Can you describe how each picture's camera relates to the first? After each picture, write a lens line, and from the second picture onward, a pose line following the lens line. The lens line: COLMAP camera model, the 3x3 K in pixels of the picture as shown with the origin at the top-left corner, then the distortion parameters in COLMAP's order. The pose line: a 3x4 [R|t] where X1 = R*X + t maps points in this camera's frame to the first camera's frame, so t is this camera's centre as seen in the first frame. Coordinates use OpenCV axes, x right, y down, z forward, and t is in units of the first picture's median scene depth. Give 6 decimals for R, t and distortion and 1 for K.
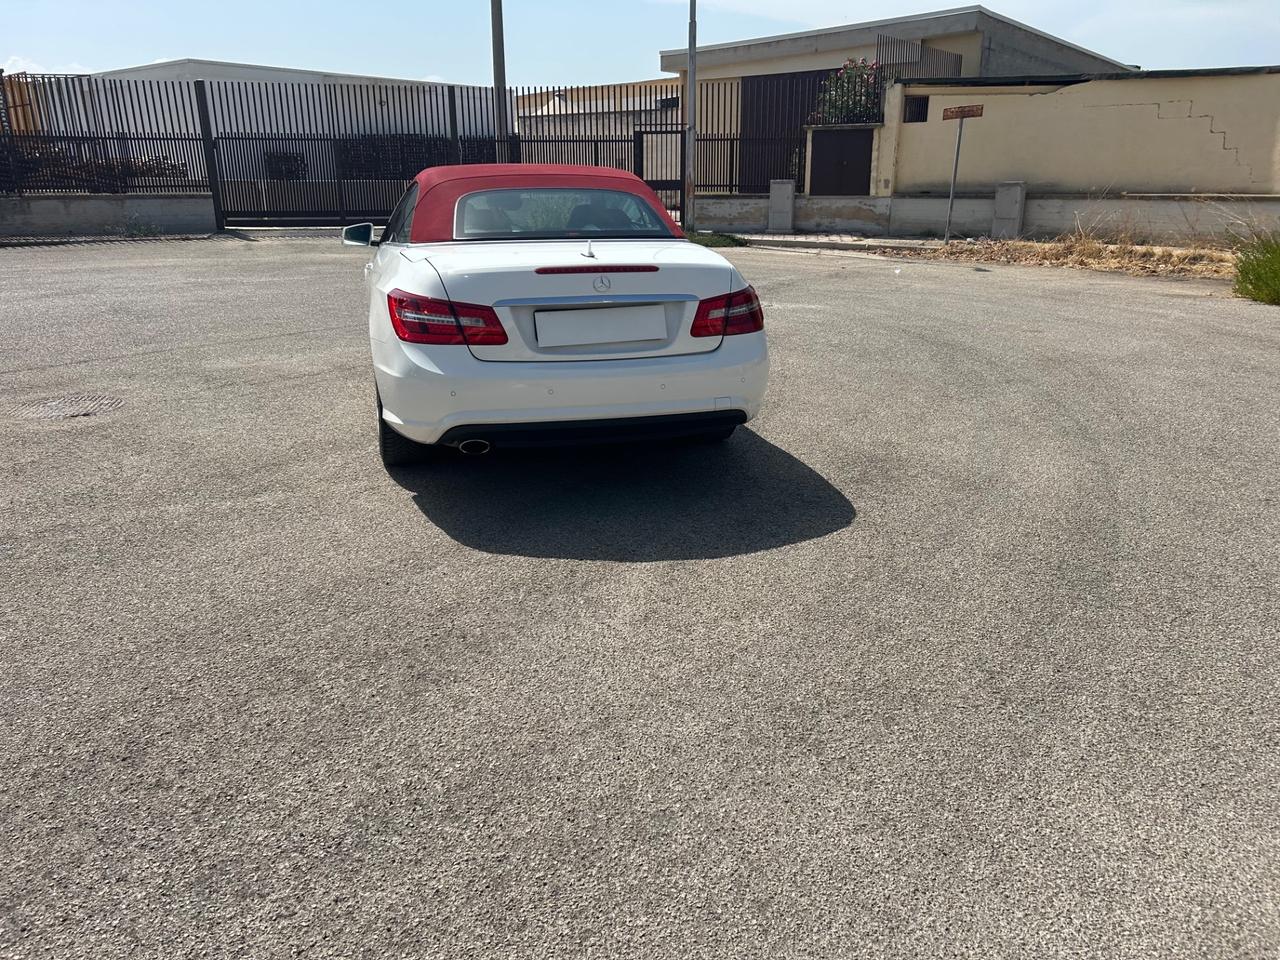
lens RADIAL K [[979.8, 0, 642.3], [0, 979.8, 470.1], [0, 0, 1]] dist [0.056394, -0.060526]
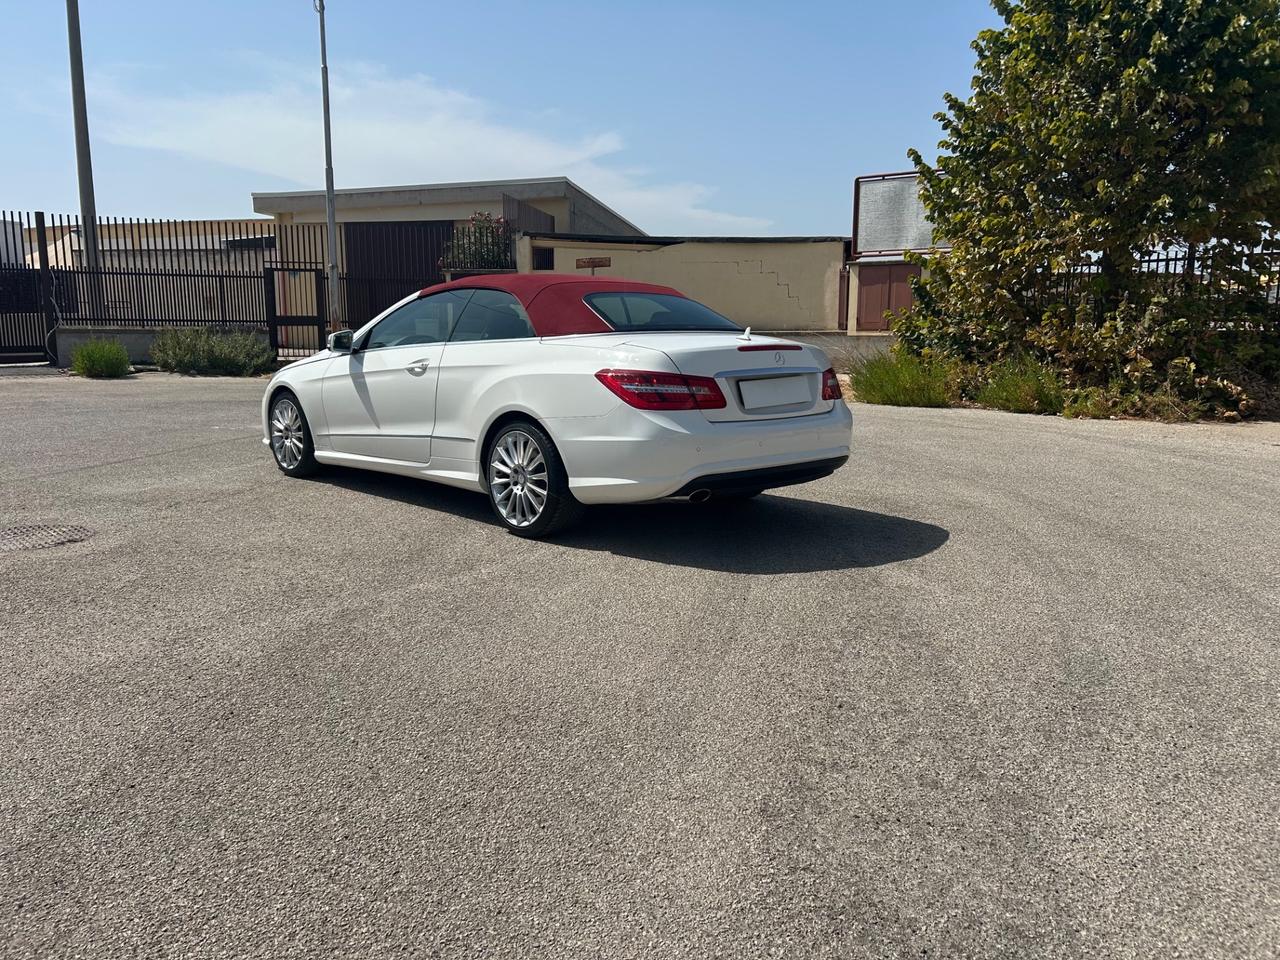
lens RADIAL K [[961.9, 0, 652.3], [0, 961.9, 484.5], [0, 0, 1]] dist [0.050838, -0.057415]
pose [[0.877650, -0.072442, 0.473796, -0.170818], [0.131846, 0.986866, -0.093339, 0.013844], [-0.460812, 0.144387, 0.875674, 0.003819]]
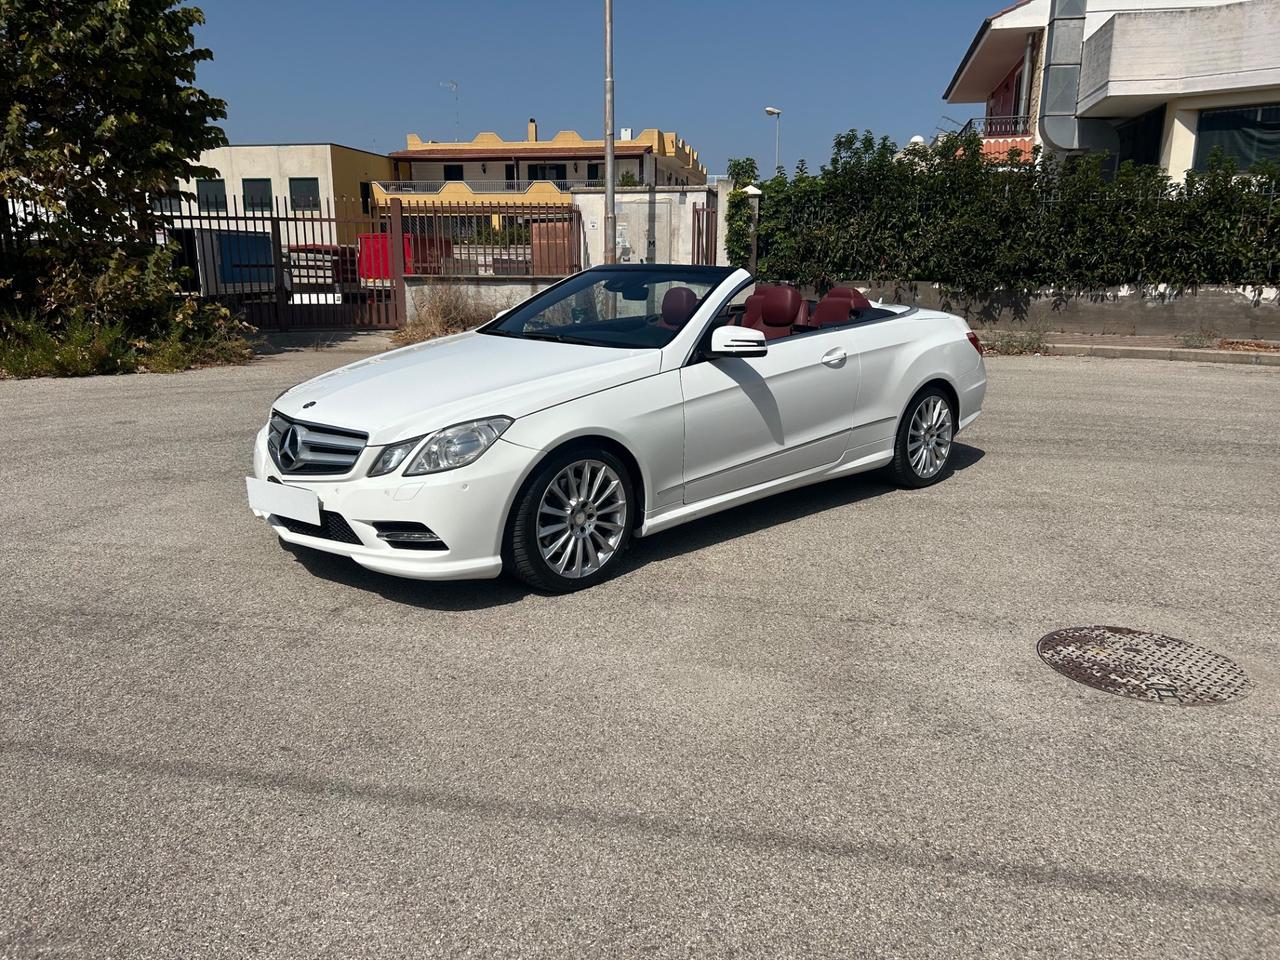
lens RADIAL K [[965.3, 0, 636.2], [0, 965.3, 479.7], [0, 0, 1]] dist [0.045704, -0.053334]
pose [[-0.483588, -0.196081, 0.853050, -0.309020], [0.243907, 0.905795, 0.346474, -0.145525], [-0.840626, 0.375616, -0.390206, 0.487390]]
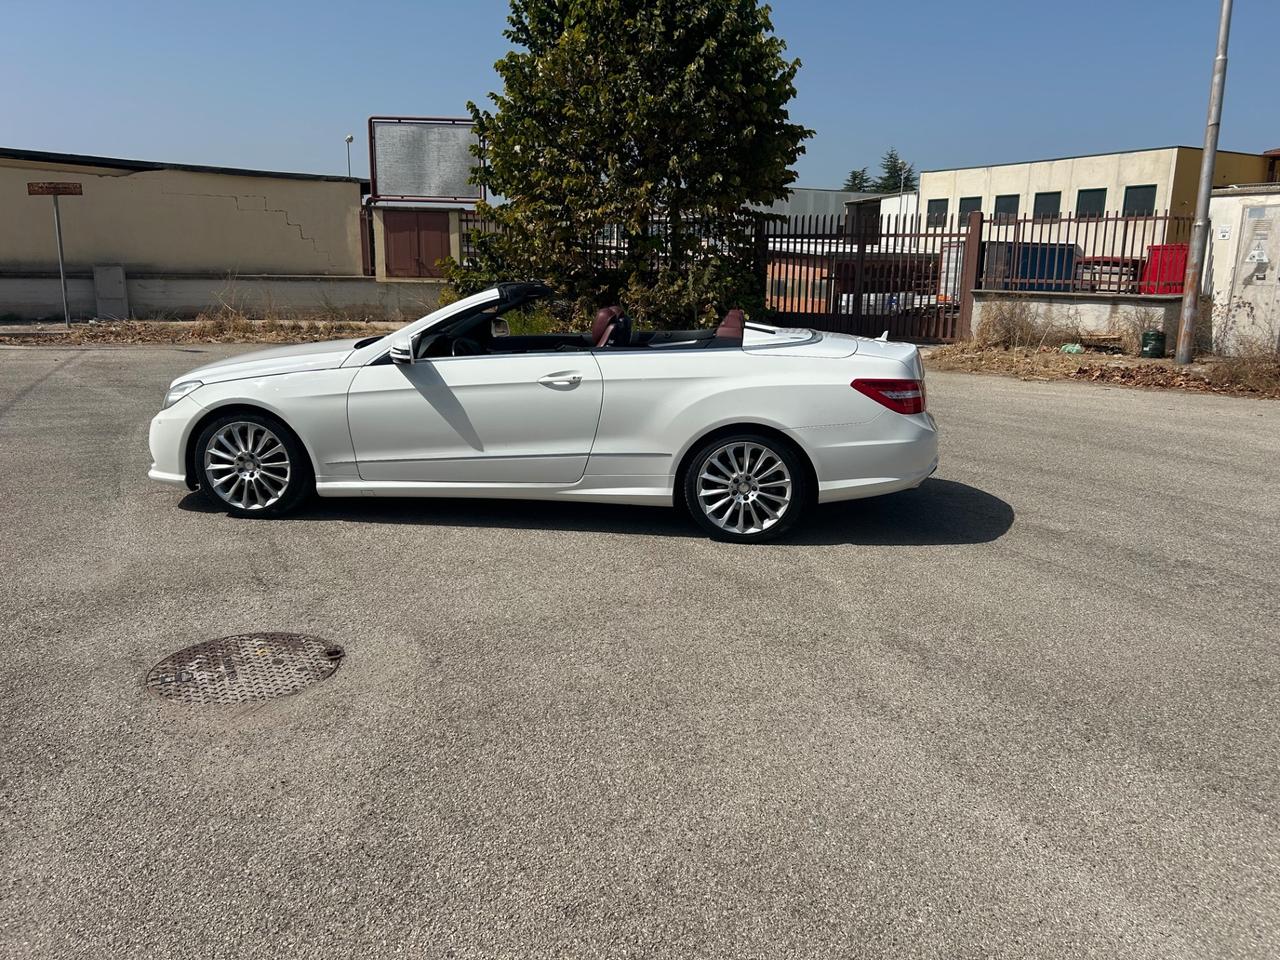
lens RADIAL K [[965.3, 0, 636.2], [0, 965.3, 479.7], [0, 0, 1]] dist [0.045704, -0.053334]
pose [[0.376596, -0.199073, 0.904735, -0.346015], [0.245931, 0.963078, 0.109541, -0.061554], [-0.893137, 0.181250, 0.411649, 0.177361]]
